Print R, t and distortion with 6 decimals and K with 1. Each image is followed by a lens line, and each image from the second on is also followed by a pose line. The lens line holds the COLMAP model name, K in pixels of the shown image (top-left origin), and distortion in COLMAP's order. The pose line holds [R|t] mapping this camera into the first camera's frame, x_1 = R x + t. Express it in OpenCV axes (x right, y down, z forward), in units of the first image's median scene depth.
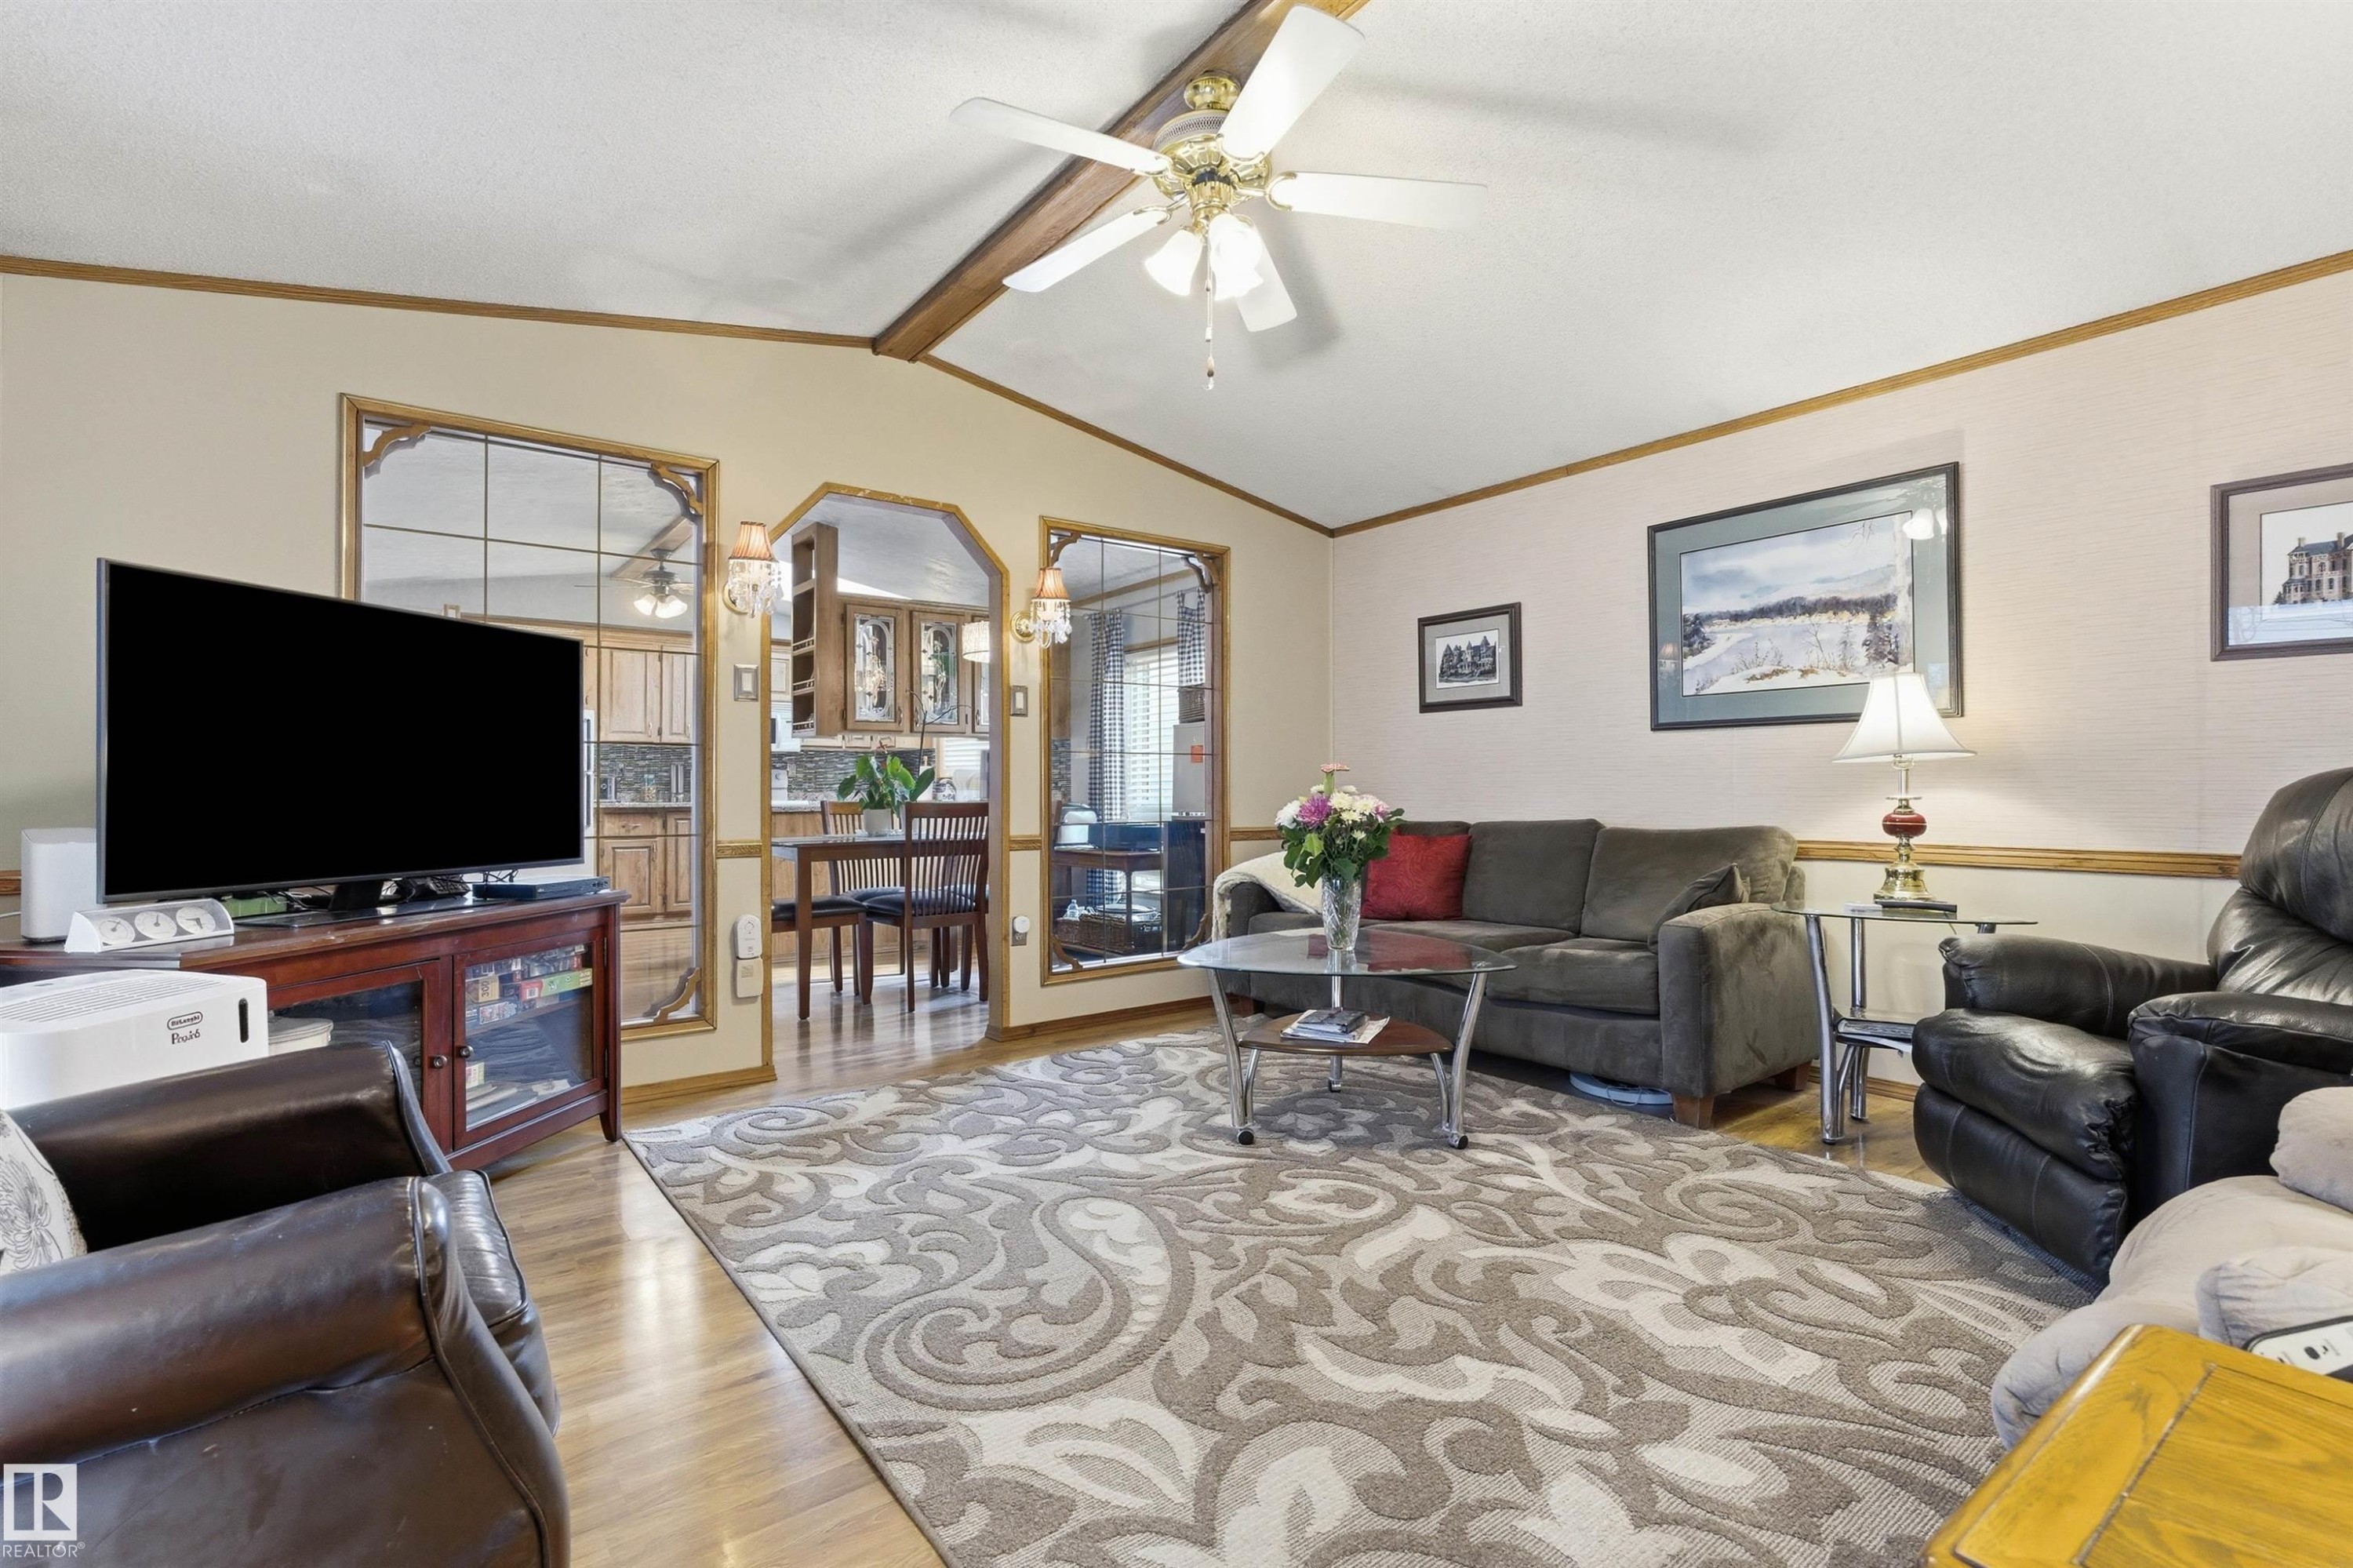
lens RADIAL K [[1063.8, 0, 1183.3], [0, 1063.8, 776.3], [0, 0, 1]] dist [-0.000623, 0.000230]
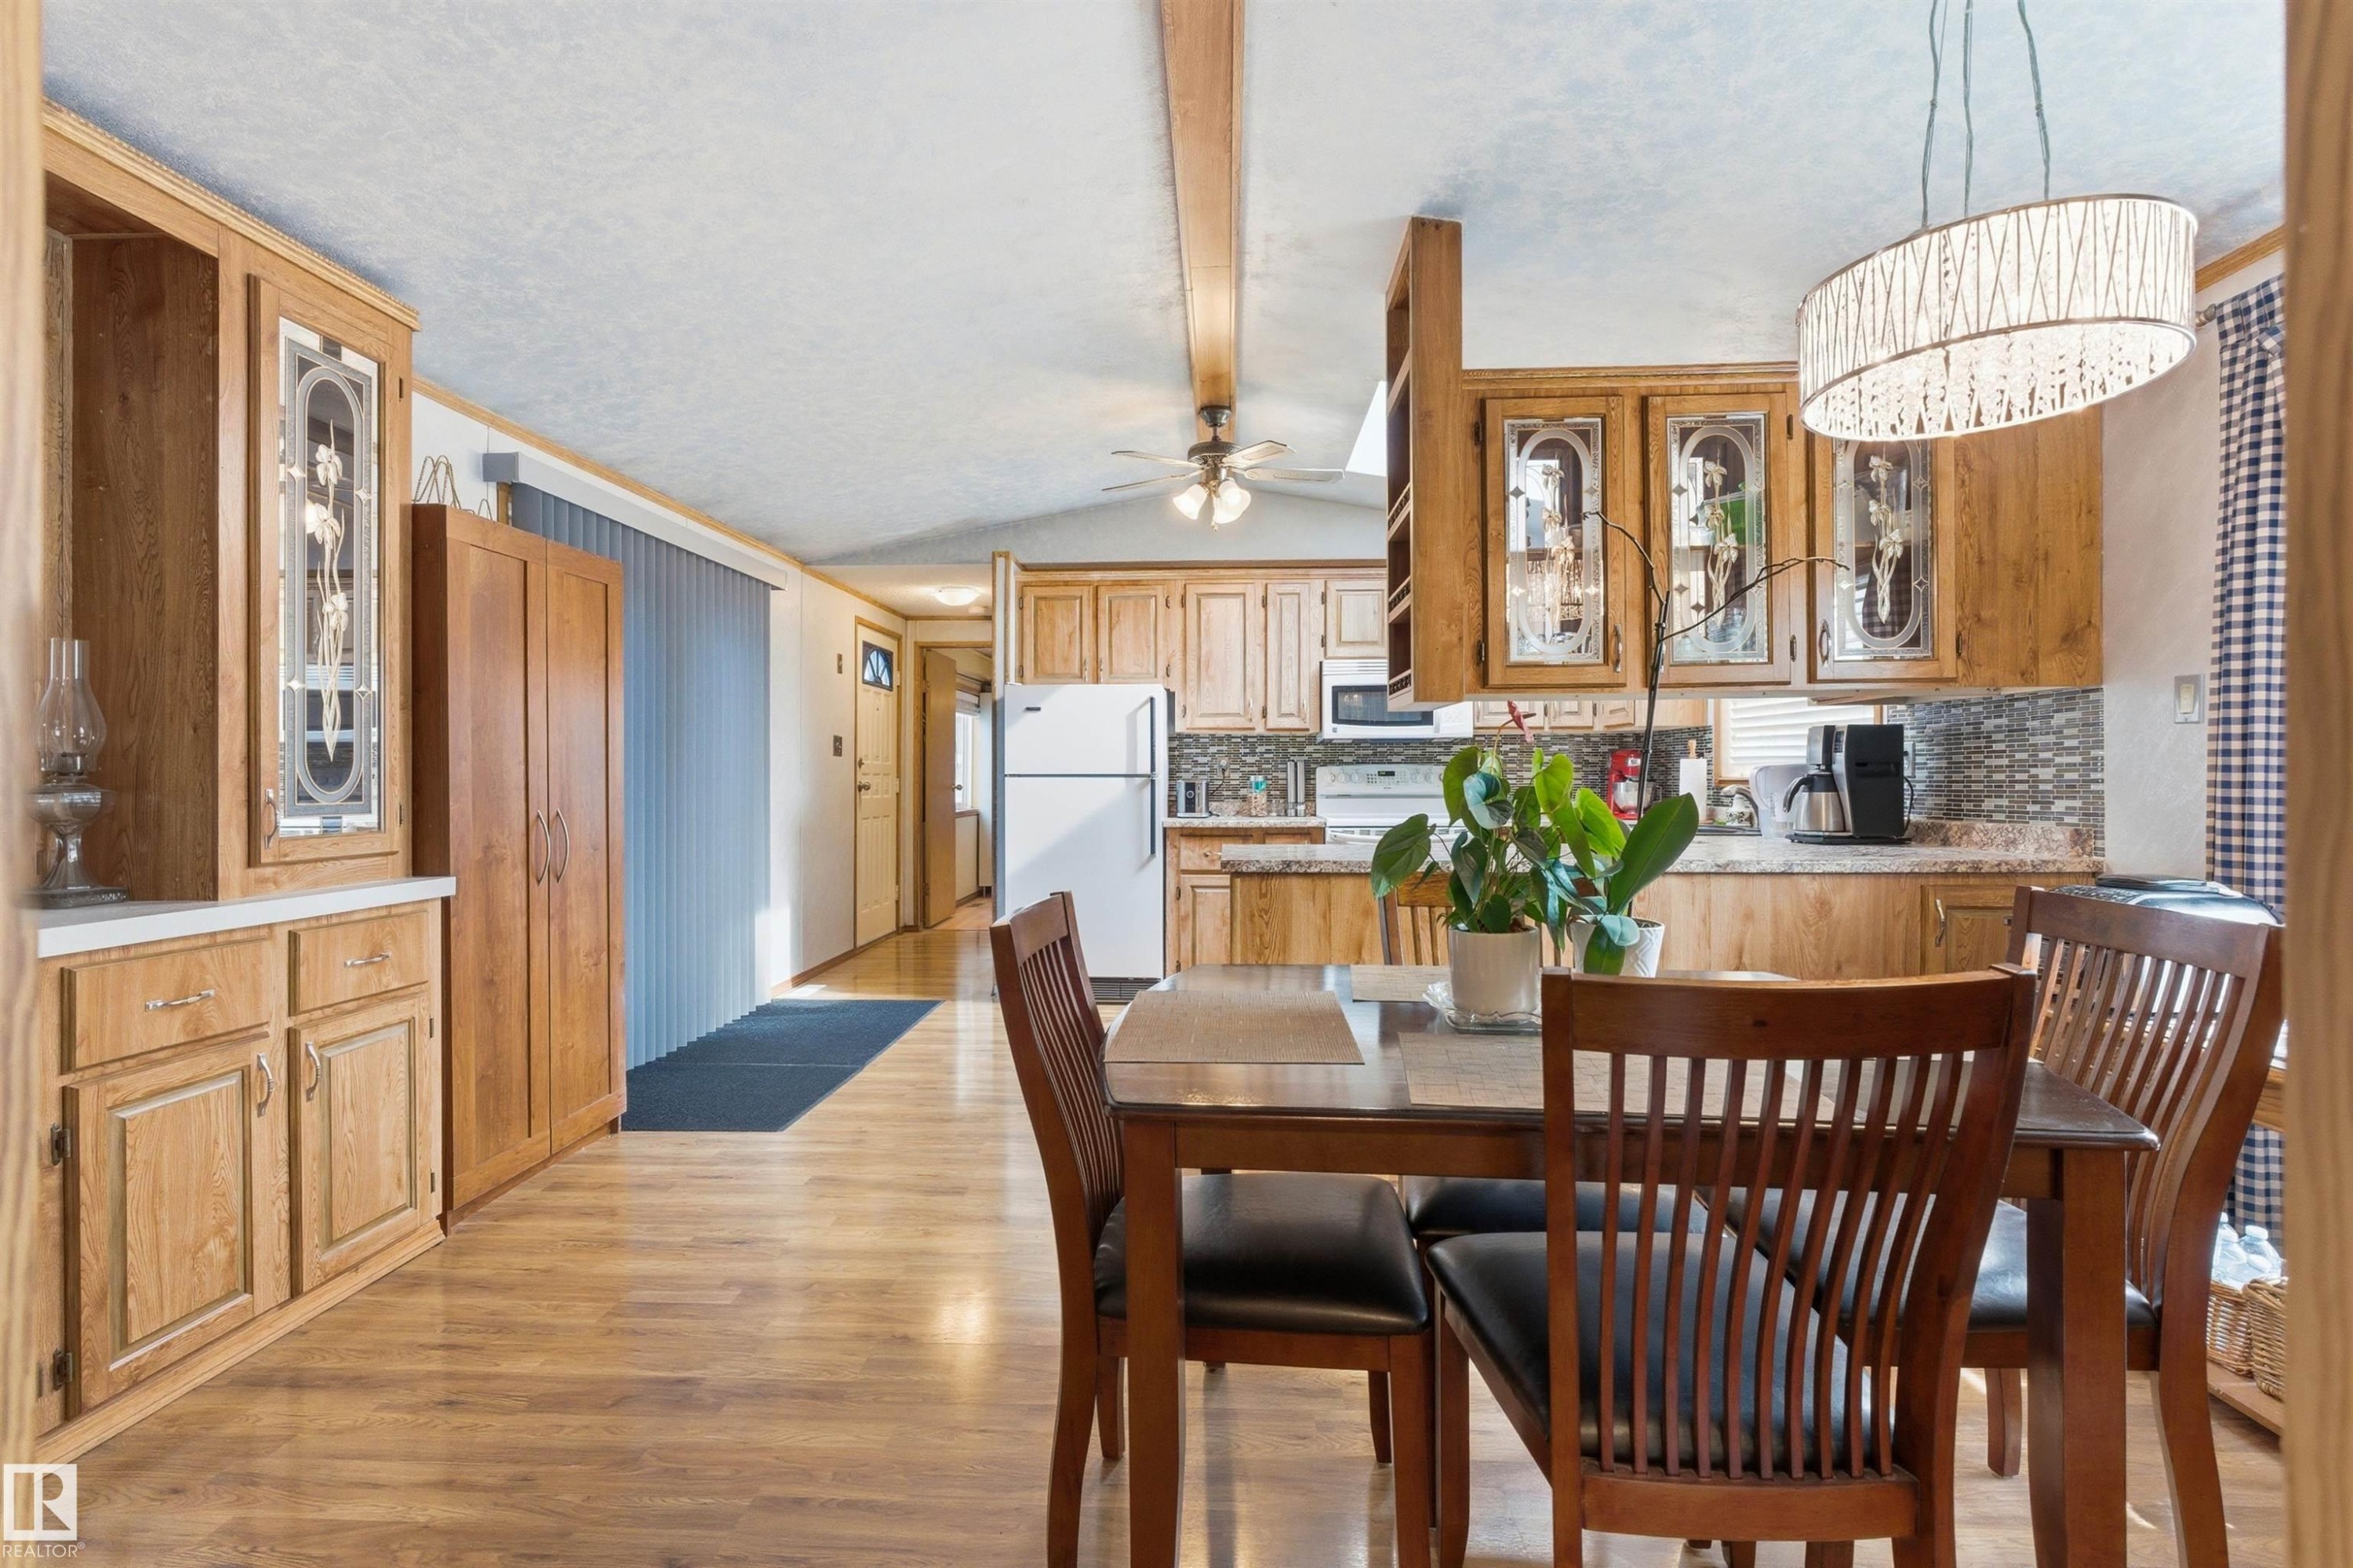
lens RADIAL K [[1063.8, 0, 1183.3], [0, 1063.8, 776.3], [0, 0, 1]] dist [-0.000623, 0.000230]
pose [[0.767354, 0.000095, -0.641224, -0.124554], [0.009703, 0.999884, 0.011760, -0.012441], [0.641151, -0.015245, 0.767263, 0.550643]]
